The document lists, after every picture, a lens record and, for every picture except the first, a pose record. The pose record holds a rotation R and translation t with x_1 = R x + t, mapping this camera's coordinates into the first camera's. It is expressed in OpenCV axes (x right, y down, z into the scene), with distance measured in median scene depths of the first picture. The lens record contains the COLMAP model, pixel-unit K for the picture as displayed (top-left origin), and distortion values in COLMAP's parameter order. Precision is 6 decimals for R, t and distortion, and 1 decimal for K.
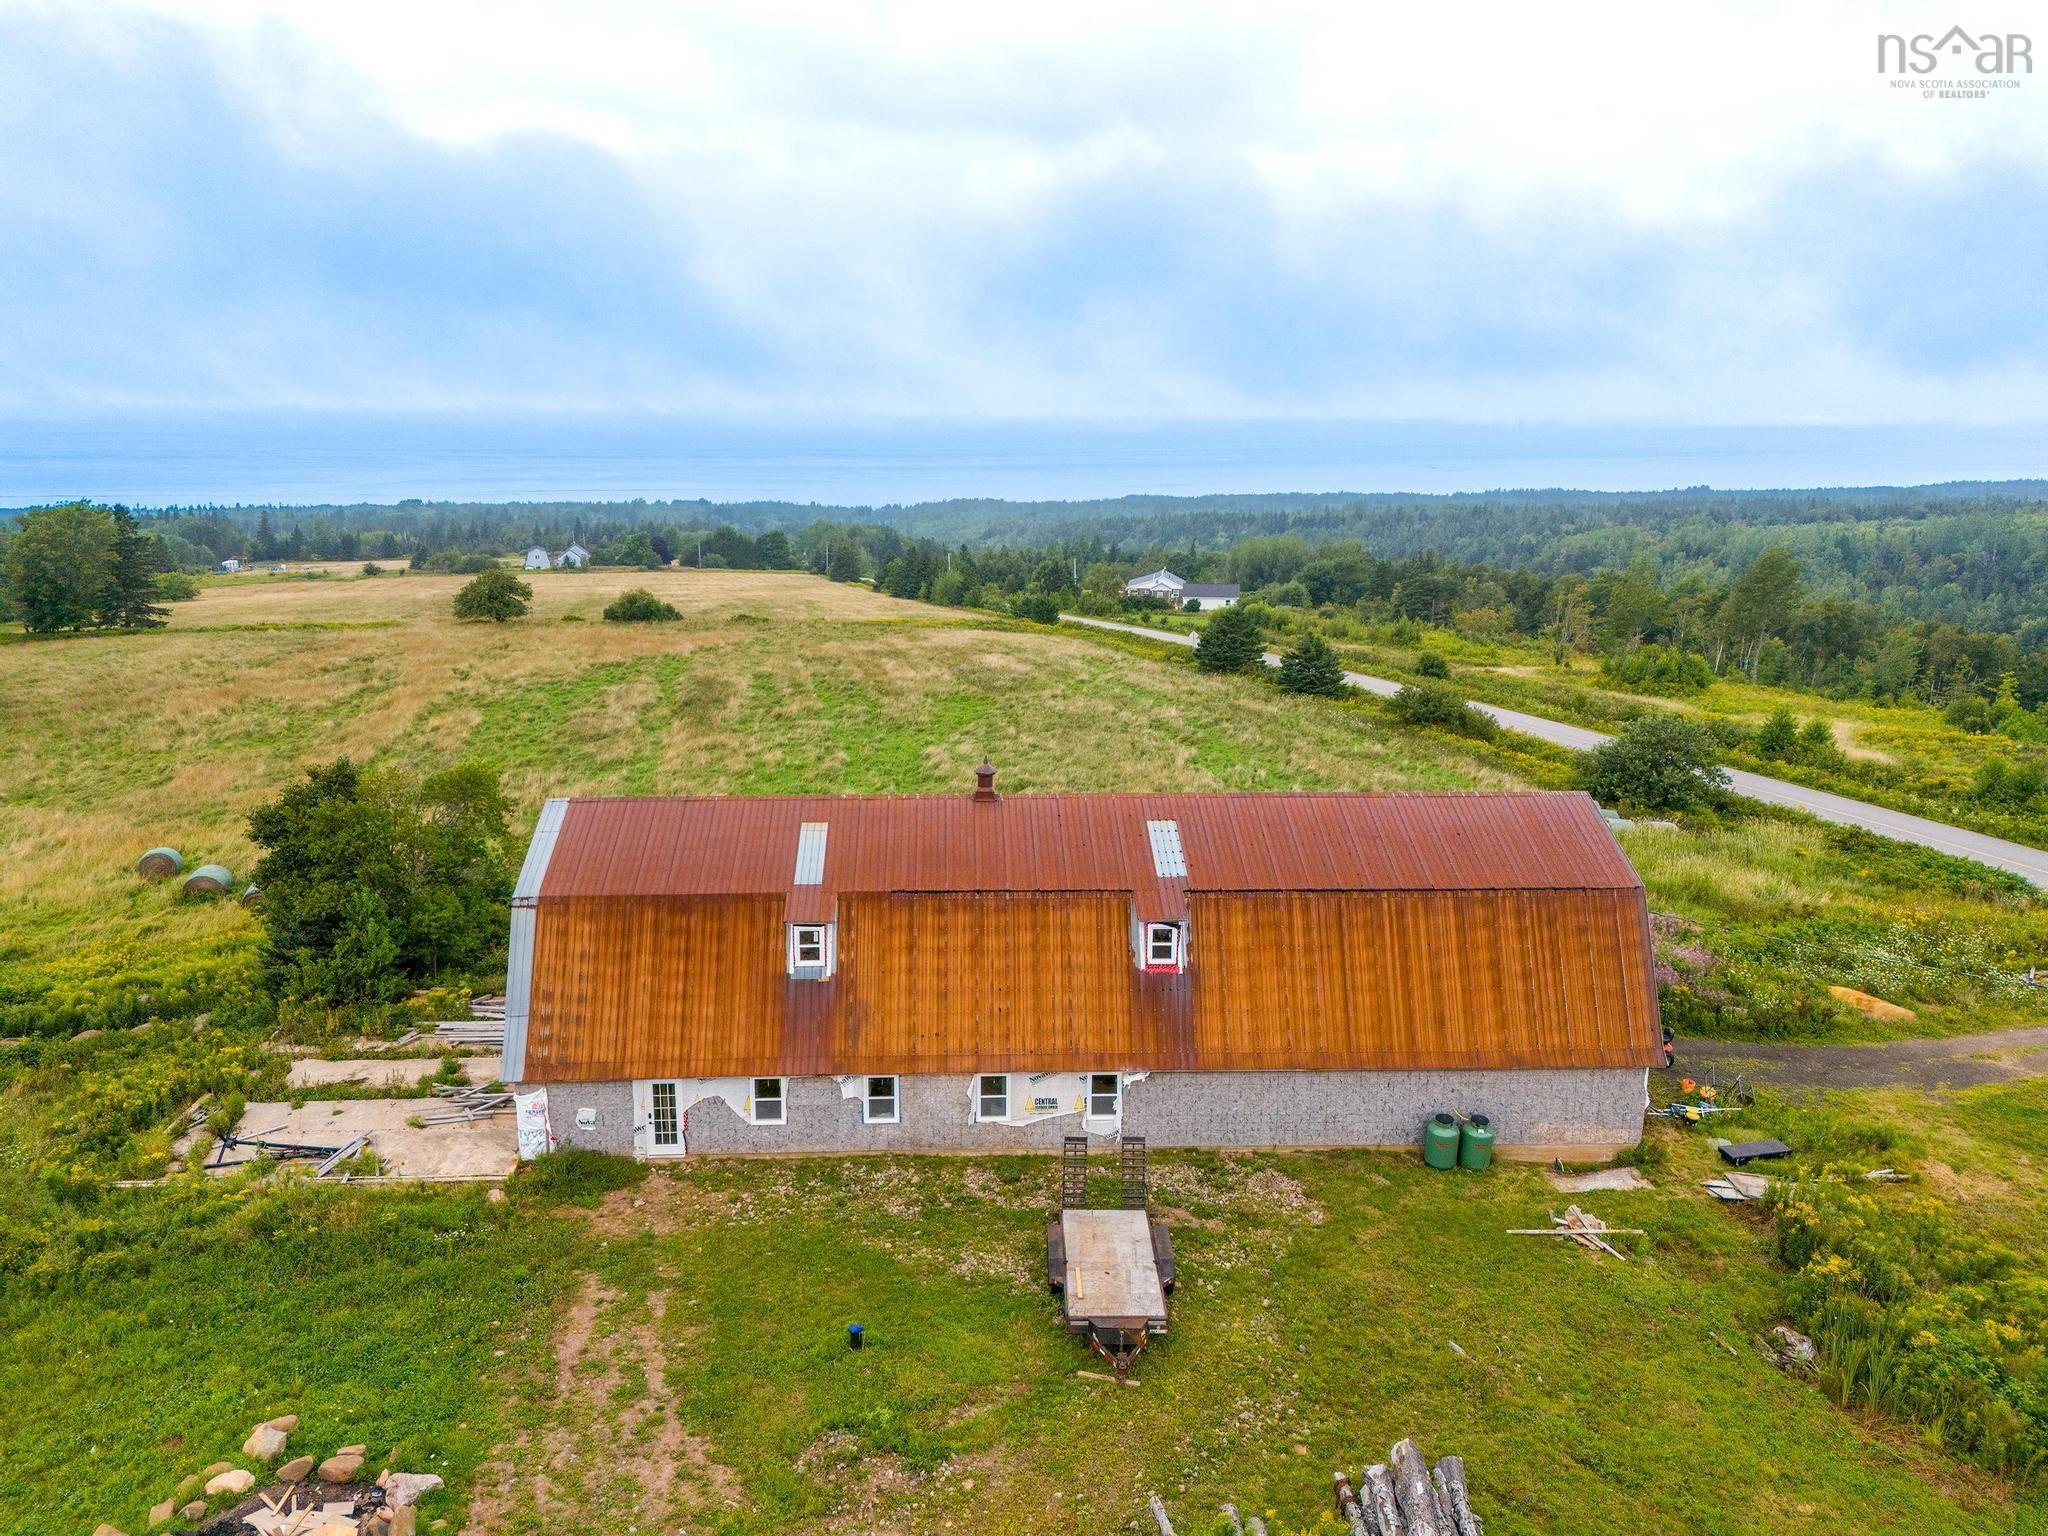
lens RADIAL K [[1518.9, 0, 1024.0], [0, 1518.9, 768.0], [0, 0, 1]] dist [0.093847, -0.106526]
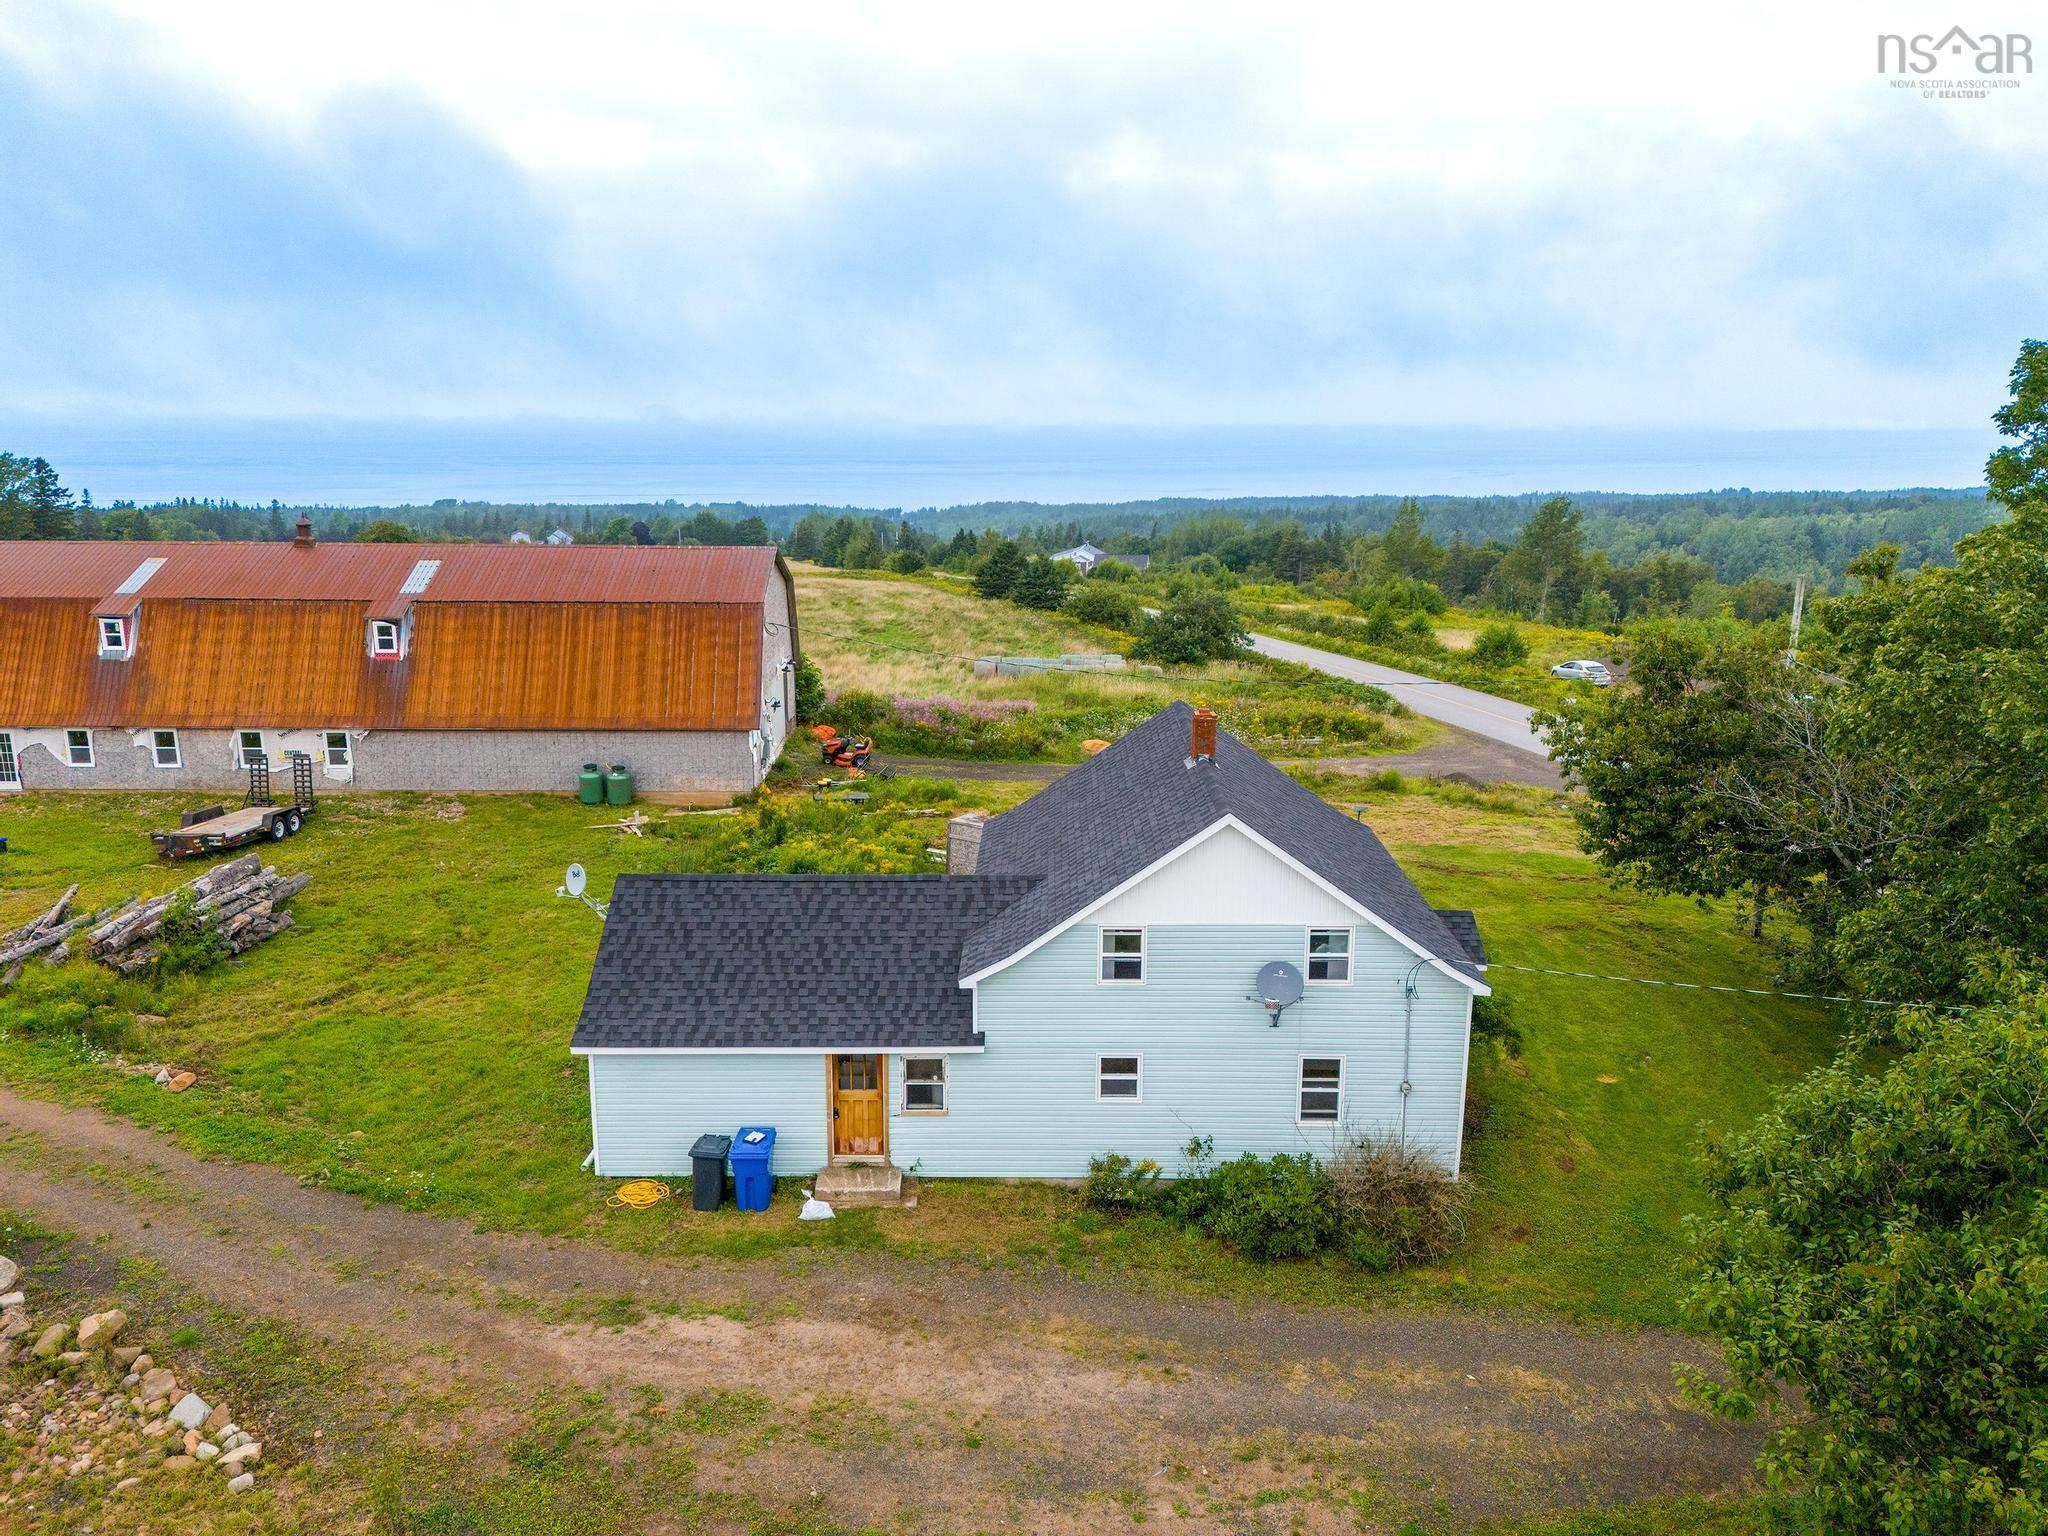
lens RADIAL K [[1518.9, 0, 1024.0], [0, 1518.9, 768.0], [0, 0, 1]] dist [0.093847, -0.106526]
pose [[0.999332, 0.005045, -0.036182, 0.693437], [-0.005261, 0.999969, -0.005883, 0.233164], [0.036151, 0.006069, 0.999328, -0.320554]]
